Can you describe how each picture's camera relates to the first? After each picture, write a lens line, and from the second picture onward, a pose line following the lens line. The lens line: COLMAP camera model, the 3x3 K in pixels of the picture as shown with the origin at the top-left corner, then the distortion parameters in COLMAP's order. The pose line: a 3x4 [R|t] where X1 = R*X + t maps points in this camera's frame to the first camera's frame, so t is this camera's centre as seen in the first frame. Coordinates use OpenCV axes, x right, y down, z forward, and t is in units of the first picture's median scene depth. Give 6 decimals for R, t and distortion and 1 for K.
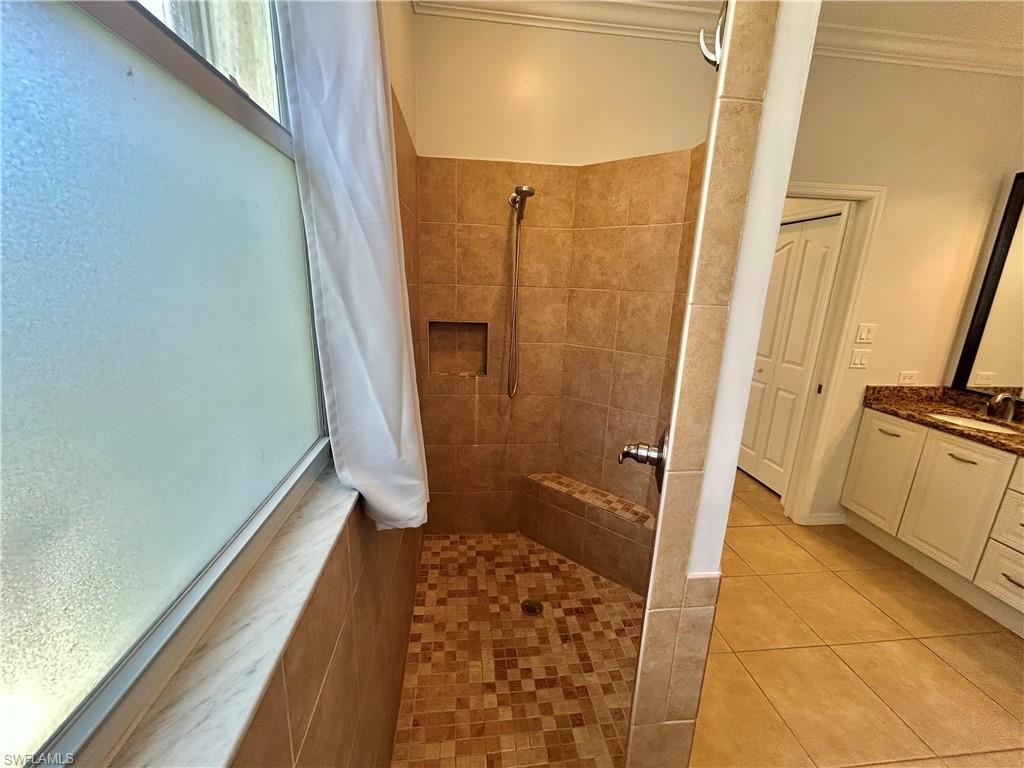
lens RADIAL K [[412.4, 0, 511.6], [0, 412.4, 384.6], [0, 0, 1]] dist [-0.000989, 0.000184]
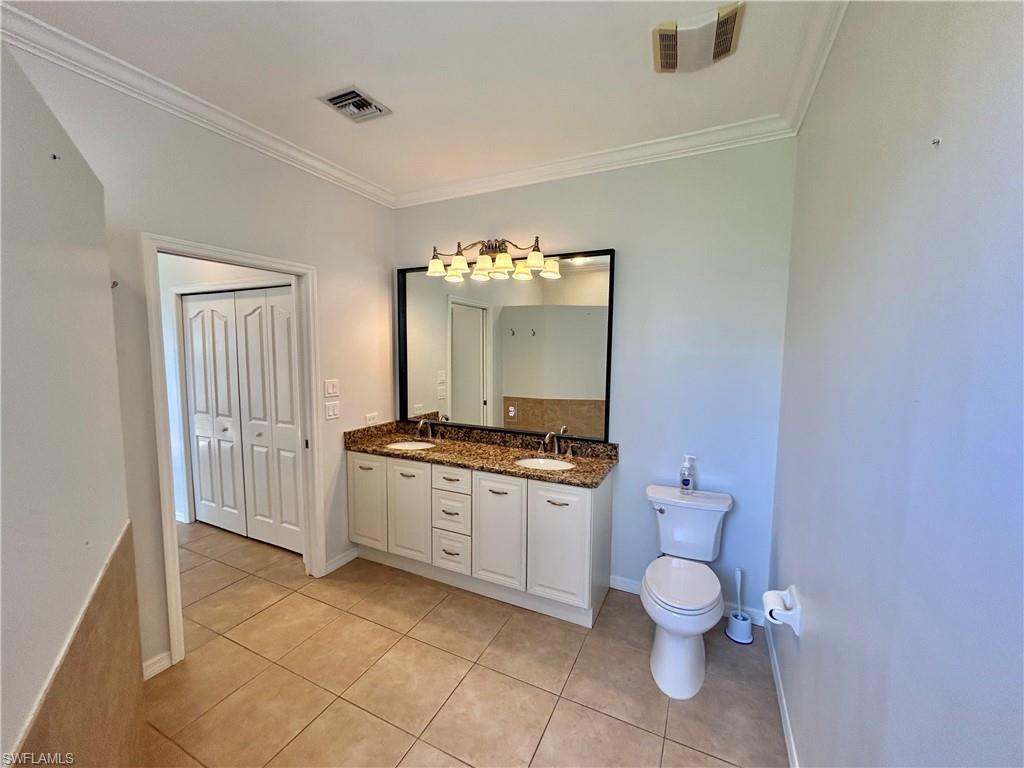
lens RADIAL K [[412.4, 0, 513.5], [0, 412.4, 381.8], [0, 0, 1]] dist [-0.000989, 0.000184]
pose [[0.539120, -0.104345, 0.835740, 0.176082], [0.216753, 0.976061, -0.017958, -0.011212], [-0.813860, 0.190831, 0.548831, -0.046614]]
